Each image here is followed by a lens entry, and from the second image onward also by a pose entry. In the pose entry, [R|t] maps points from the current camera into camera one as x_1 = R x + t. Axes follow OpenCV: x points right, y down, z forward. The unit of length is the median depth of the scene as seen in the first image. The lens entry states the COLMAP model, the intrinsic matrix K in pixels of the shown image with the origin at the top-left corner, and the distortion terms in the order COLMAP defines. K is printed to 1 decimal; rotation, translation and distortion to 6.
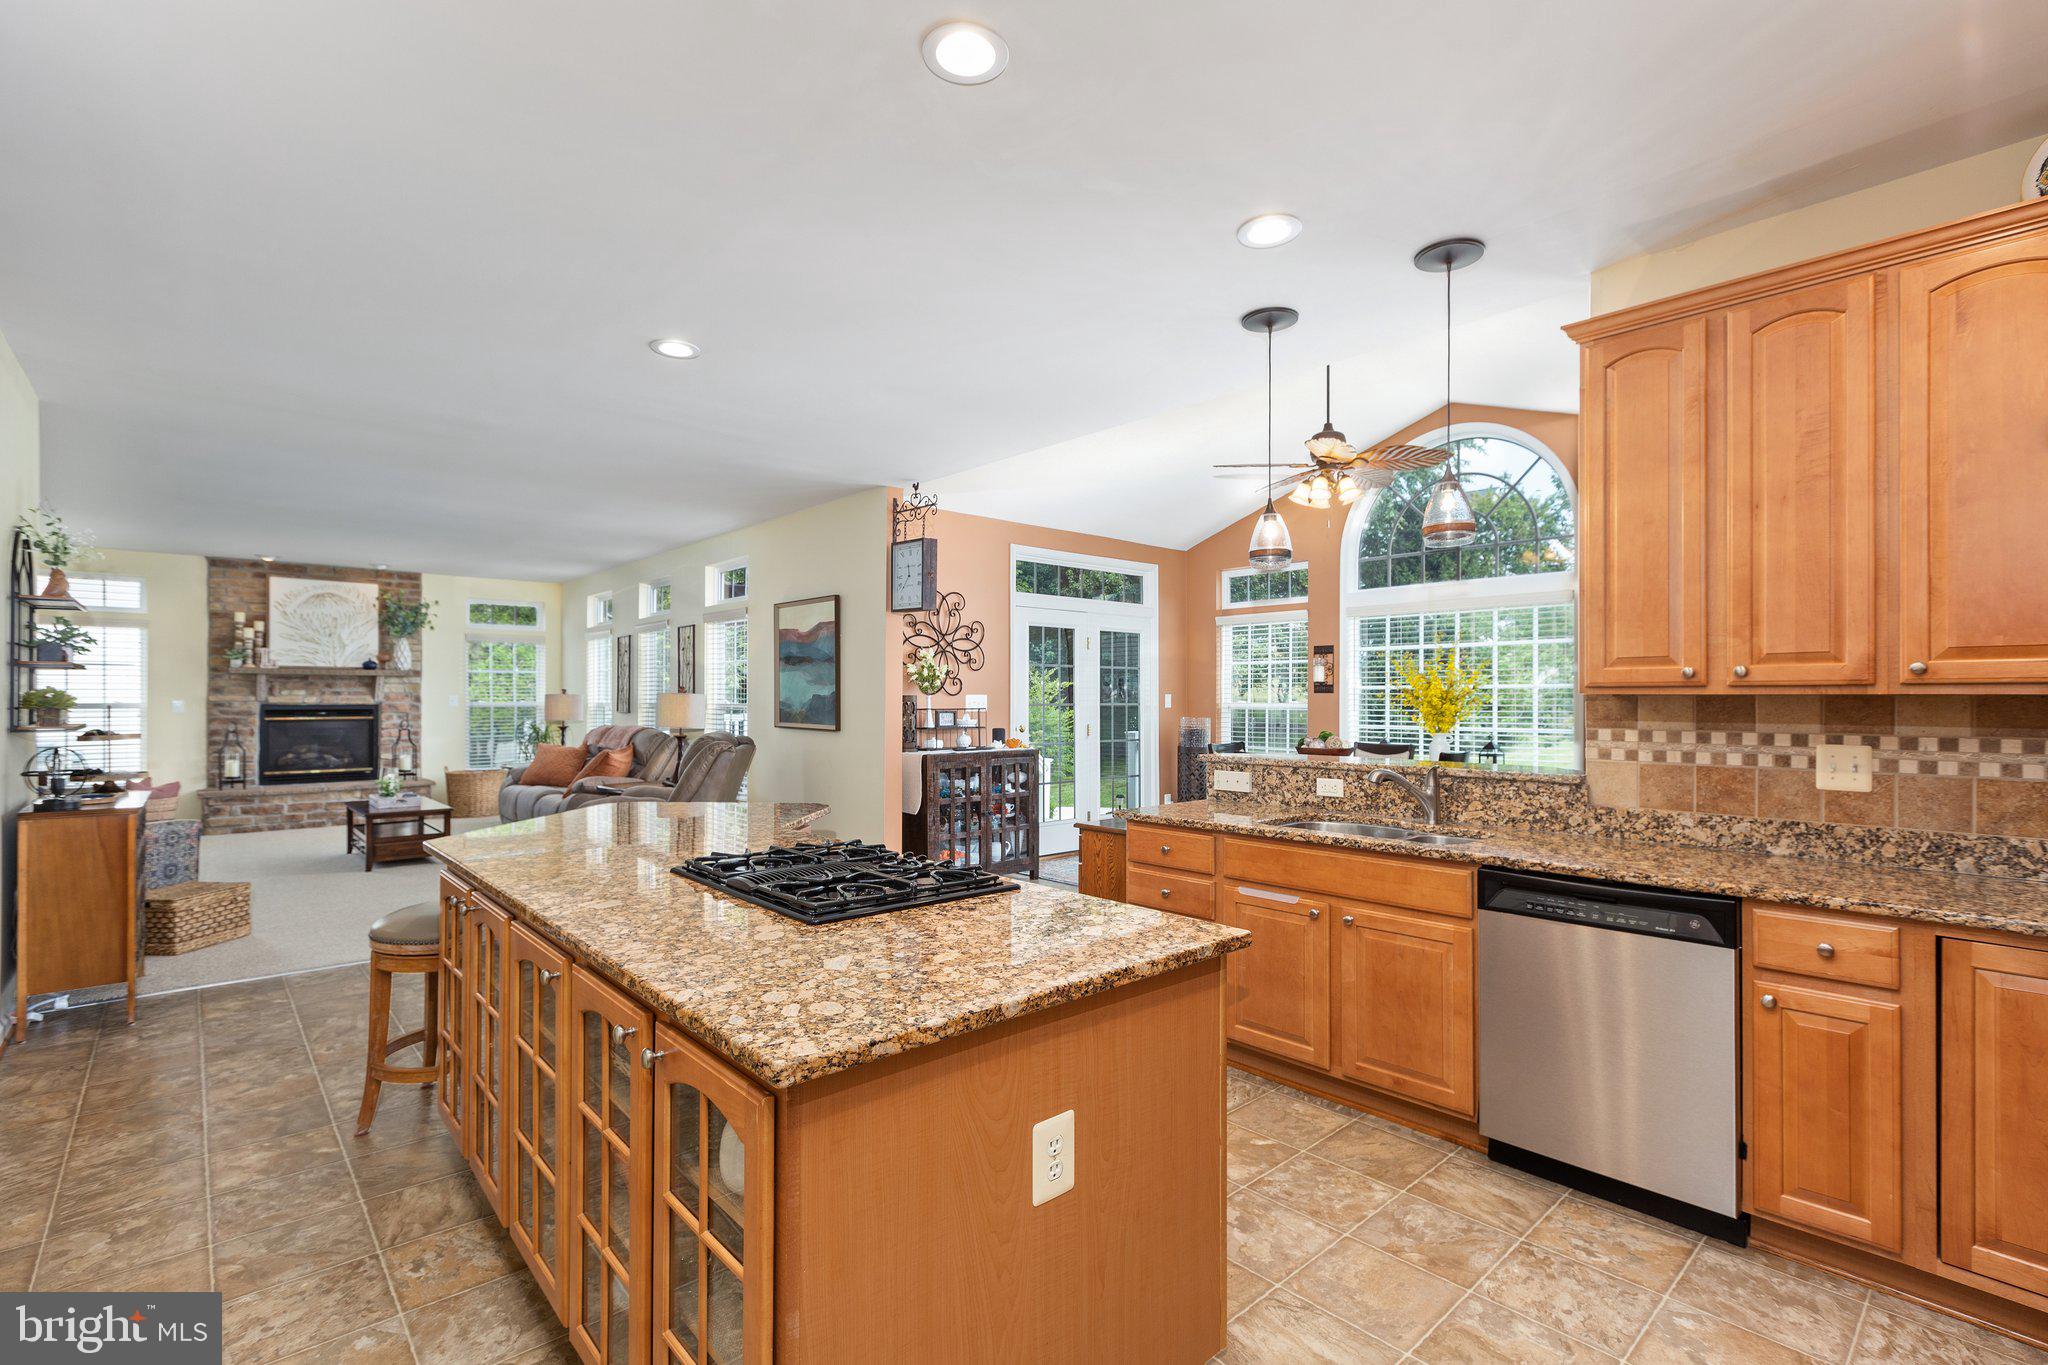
lens RADIAL K [[948.8, 0, 1024.2], [0, 948.8, 692.7], [0, 0, 1]] dist [0.016181, 0.000150]
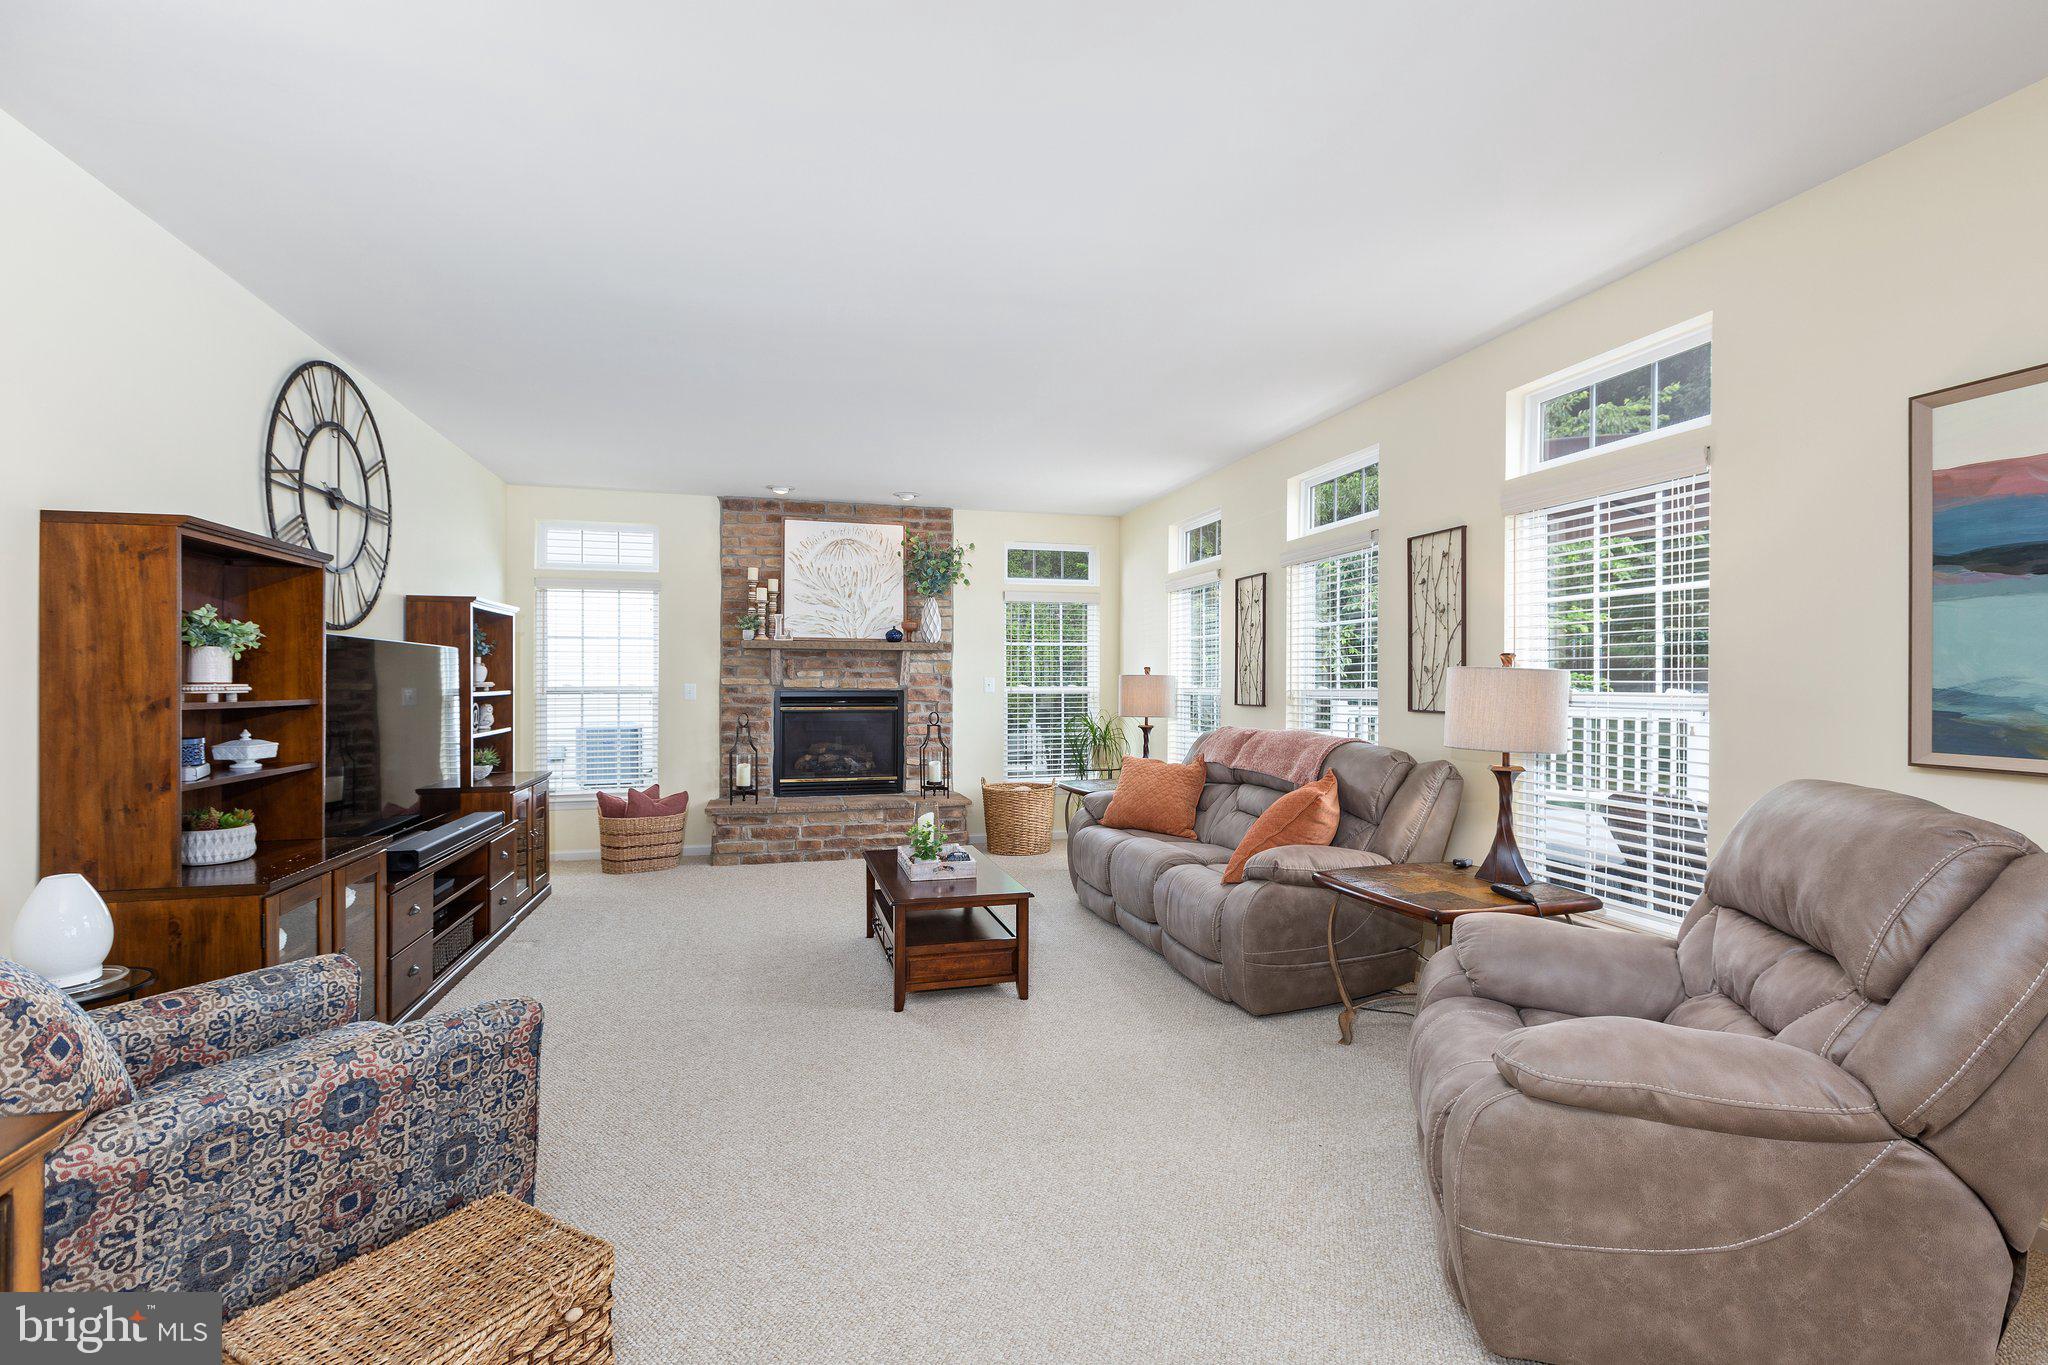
lens RADIAL K [[925.7, 0, 1032.4], [0, 925.7, 679.6], [0, 0, 1]] dist [0.001385, 0.000097]
pose [[0.902162, -0.000550, -0.431398, -0.303516], [0.001234, 0.999998, 0.001306, 0.003845], [0.431396, -0.001711, 0.902161, 0.435580]]
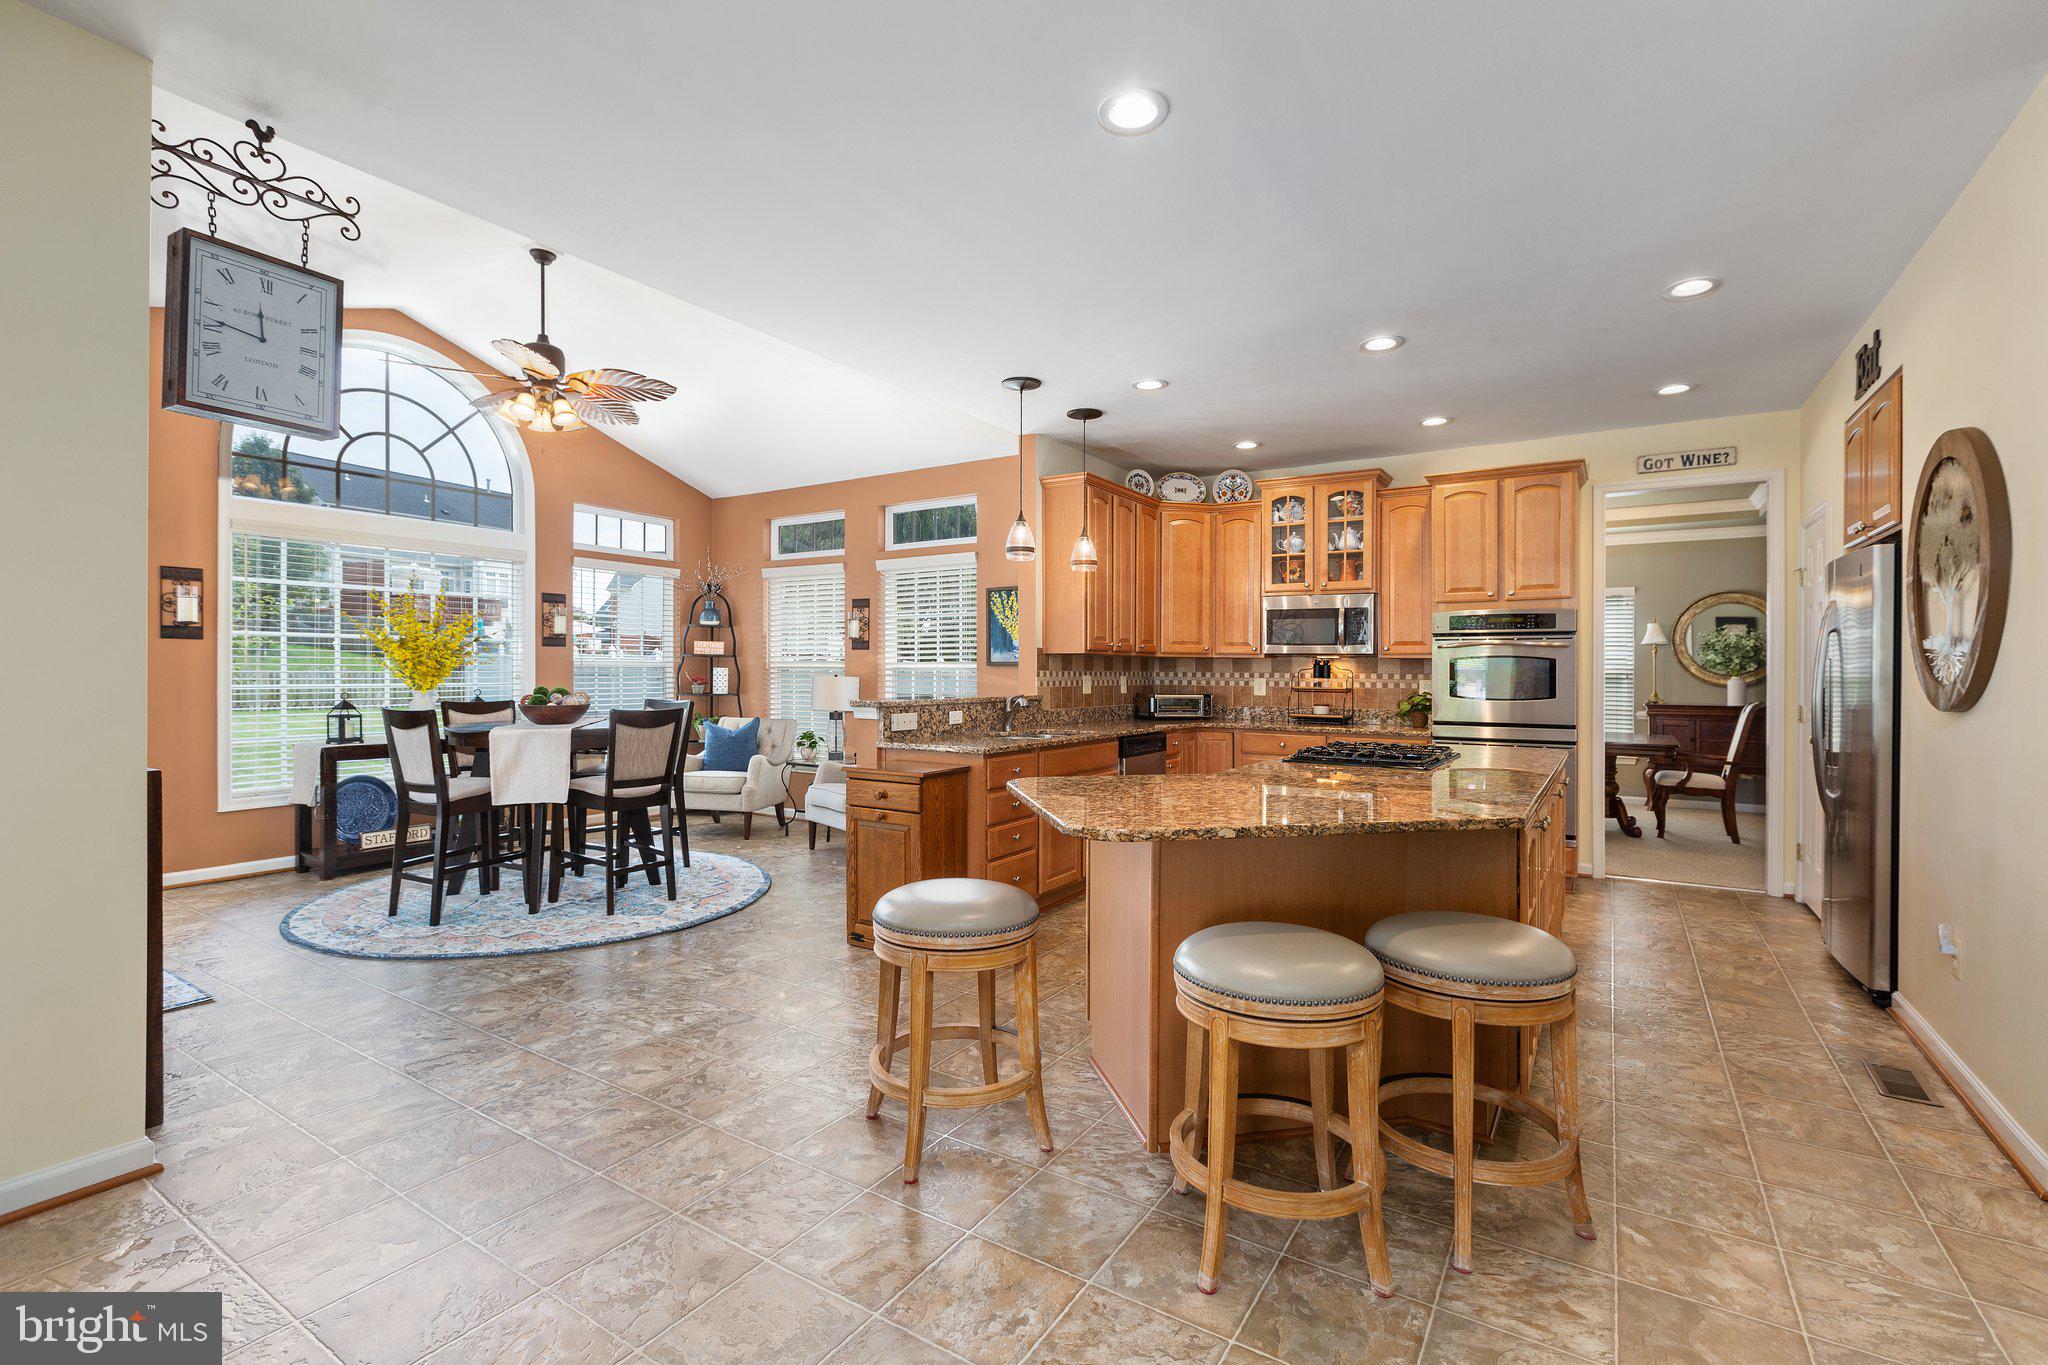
lens RADIAL K [[911.8, 0, 1036.0], [0, 911.8, 679.2], [0, 0, 1]] dist [0.001510, 0.000036]
pose [[-0.284636, -0.011843, 0.958563, -0.384060], [-0.012983, 0.999880, 0.008498, 0.012608], [-0.958548, -0.010026, -0.284755, 0.500228]]
